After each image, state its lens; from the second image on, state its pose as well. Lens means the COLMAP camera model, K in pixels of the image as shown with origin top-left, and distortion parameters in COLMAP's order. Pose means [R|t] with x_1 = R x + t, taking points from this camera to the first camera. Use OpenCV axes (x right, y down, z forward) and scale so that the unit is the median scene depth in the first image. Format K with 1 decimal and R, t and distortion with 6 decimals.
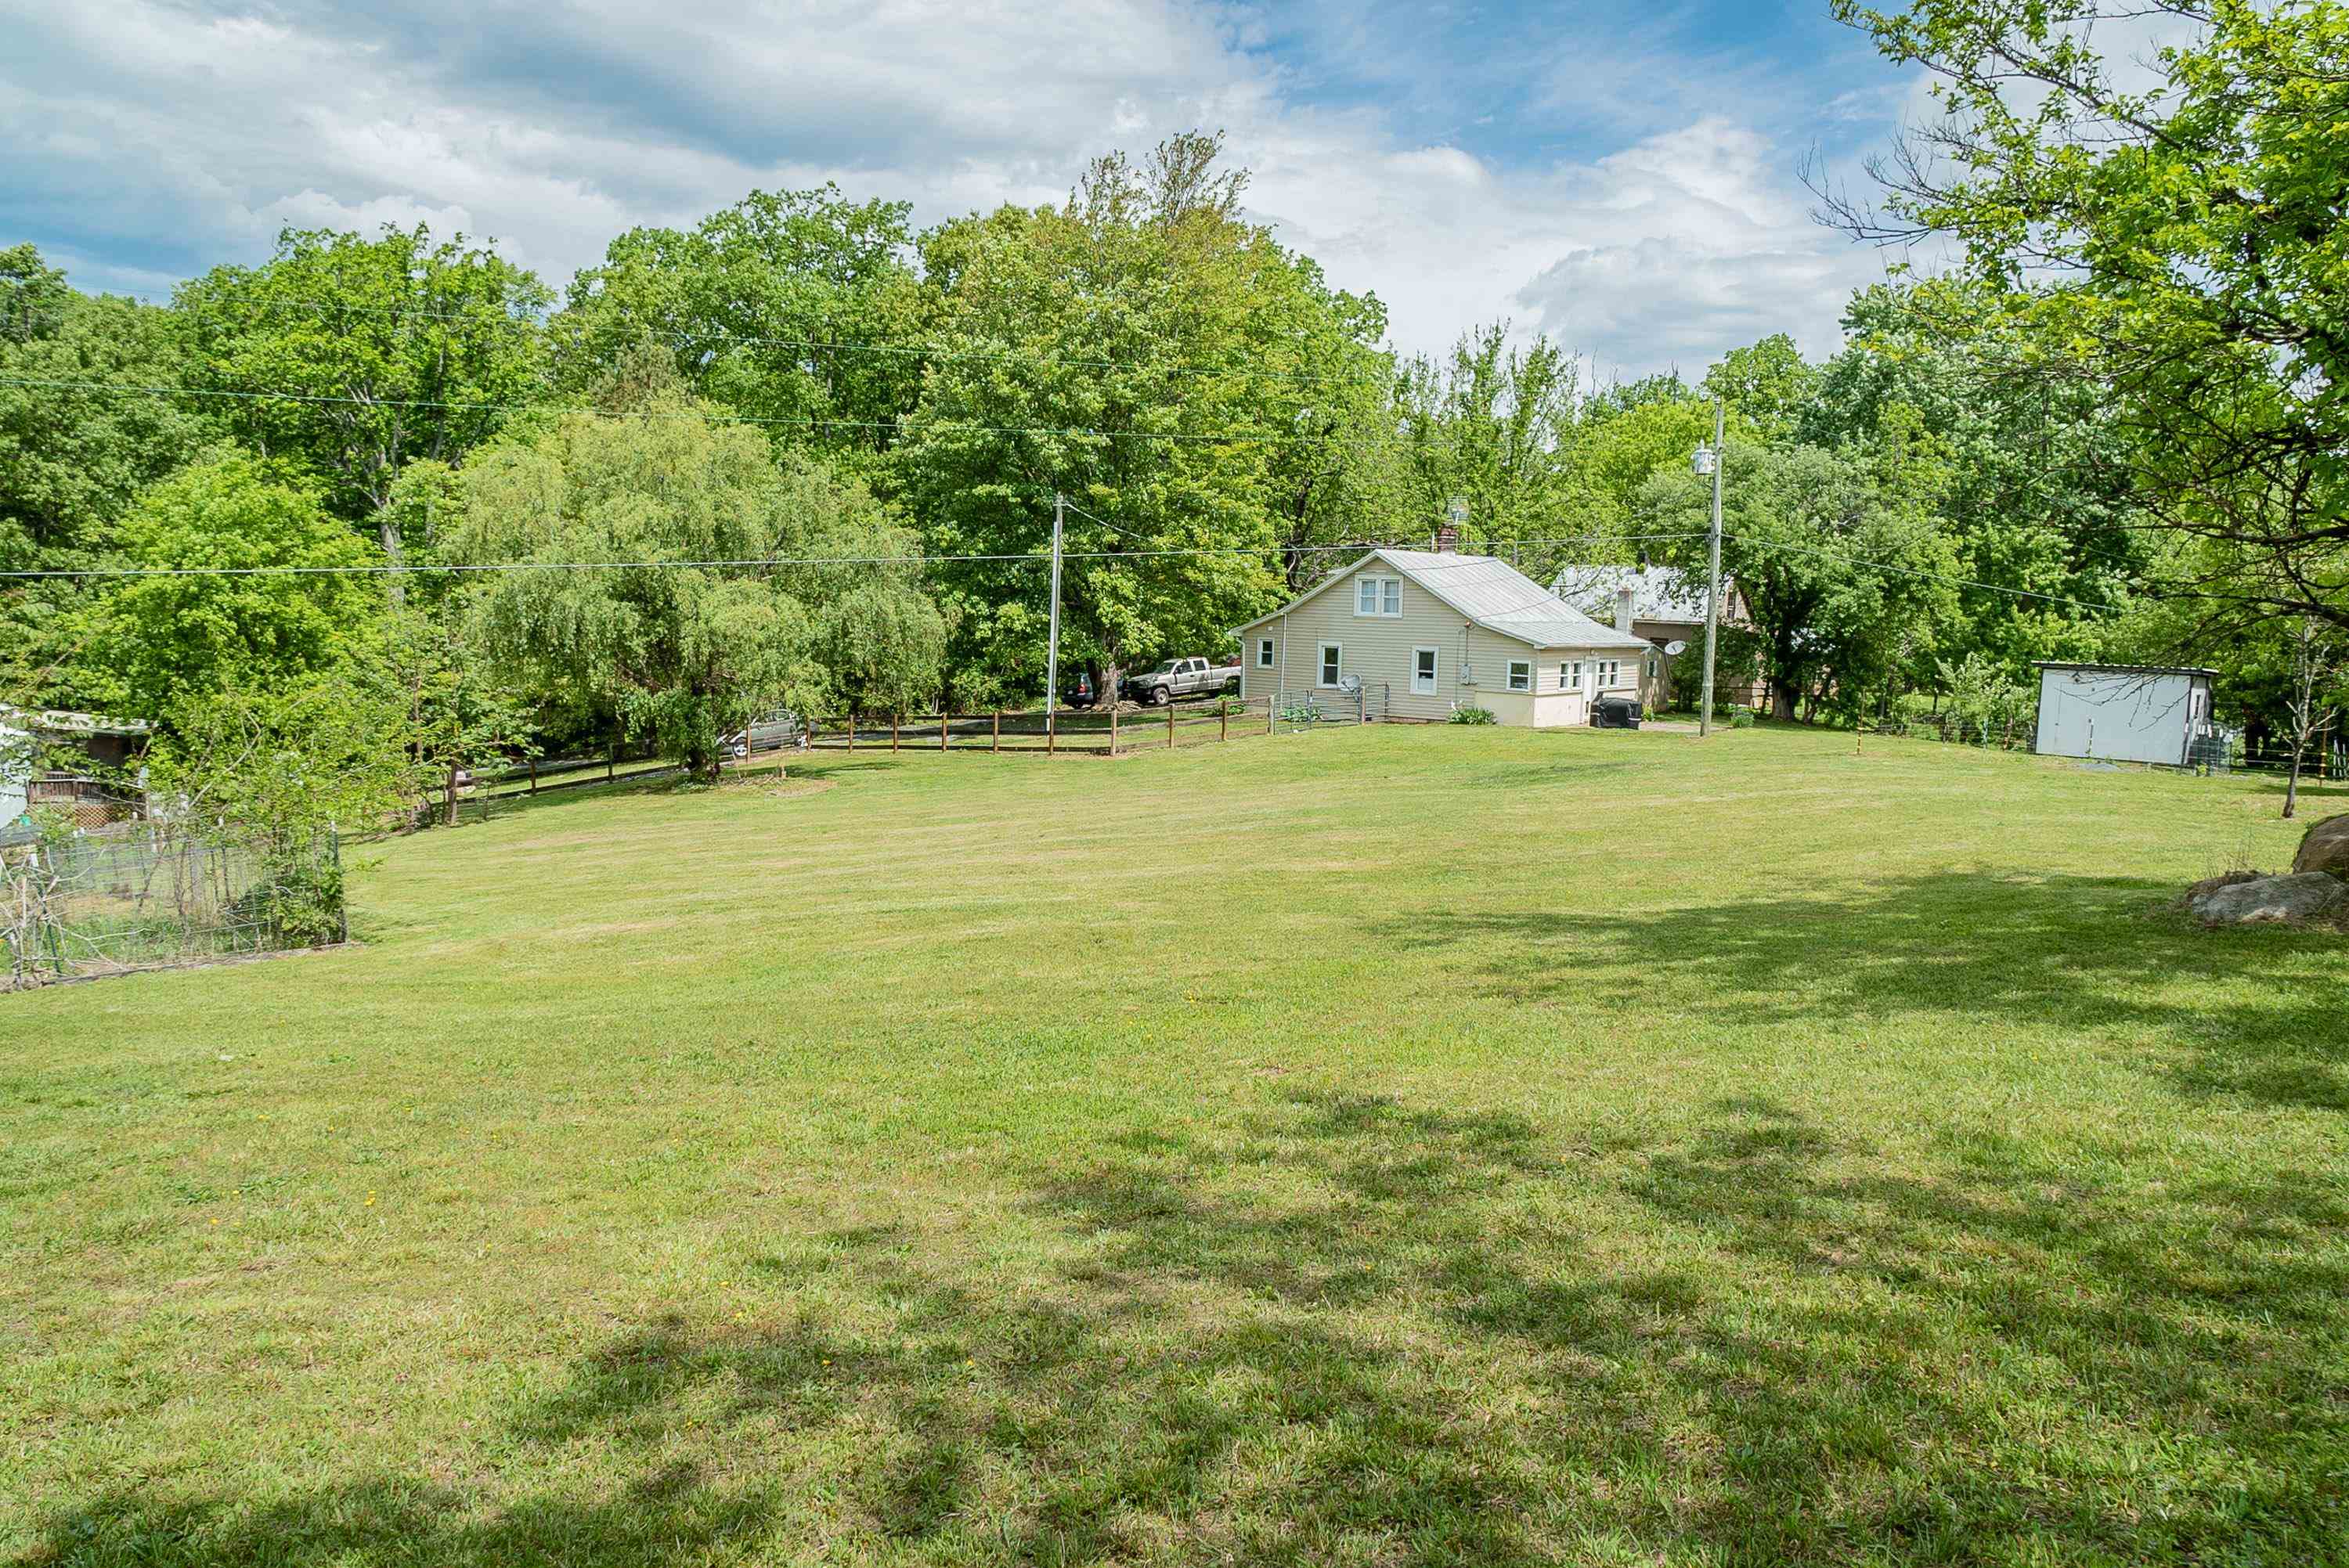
lens RADIAL K [[1639.9, 0, 1184.1], [0, 1639.9, 784.6], [0, 0, 1]] dist [-0.016181, 0.006200]
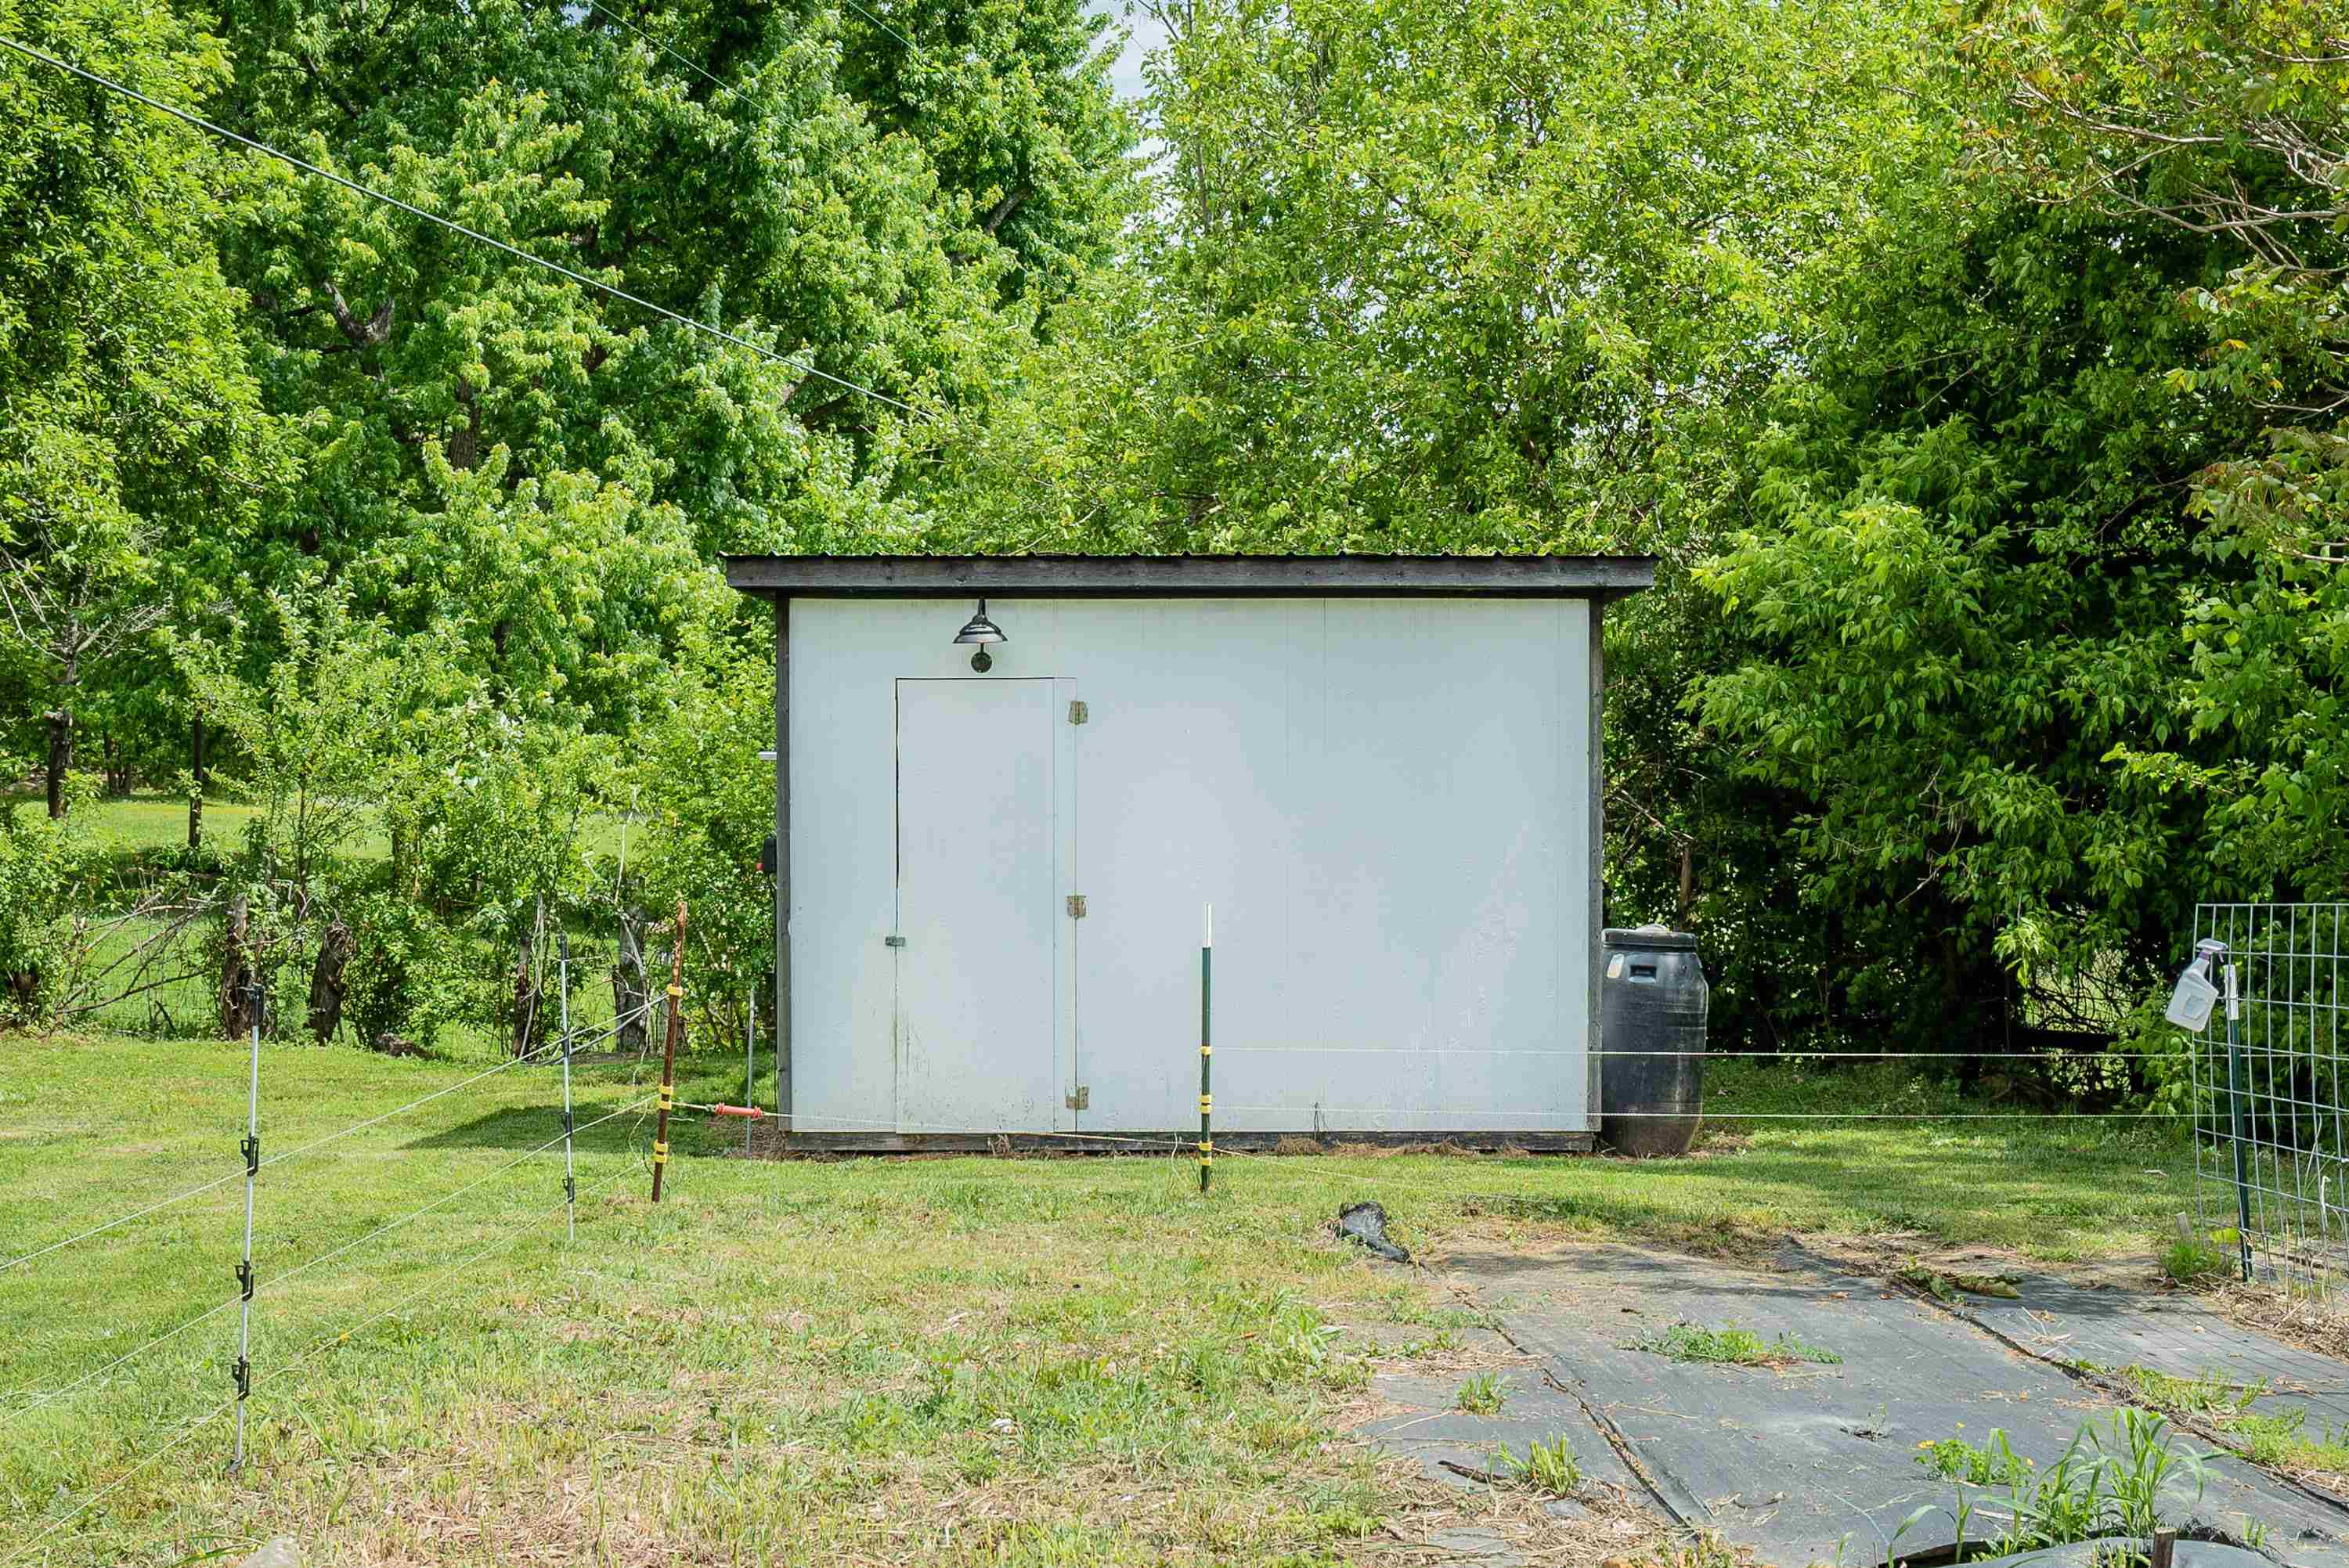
lens RADIAL K [[3455.5, 0, 1174.5], [0, 3455.5, 784.0], [0, 0, 1]] dist [-0.006046, -0.021207]
pose [[0.760802, -0.063958, 0.645824, 0.238933], [0.107566, 0.993795, -0.028297, -0.027724], [-0.640007, 0.090997, 0.762961, 0.511086]]
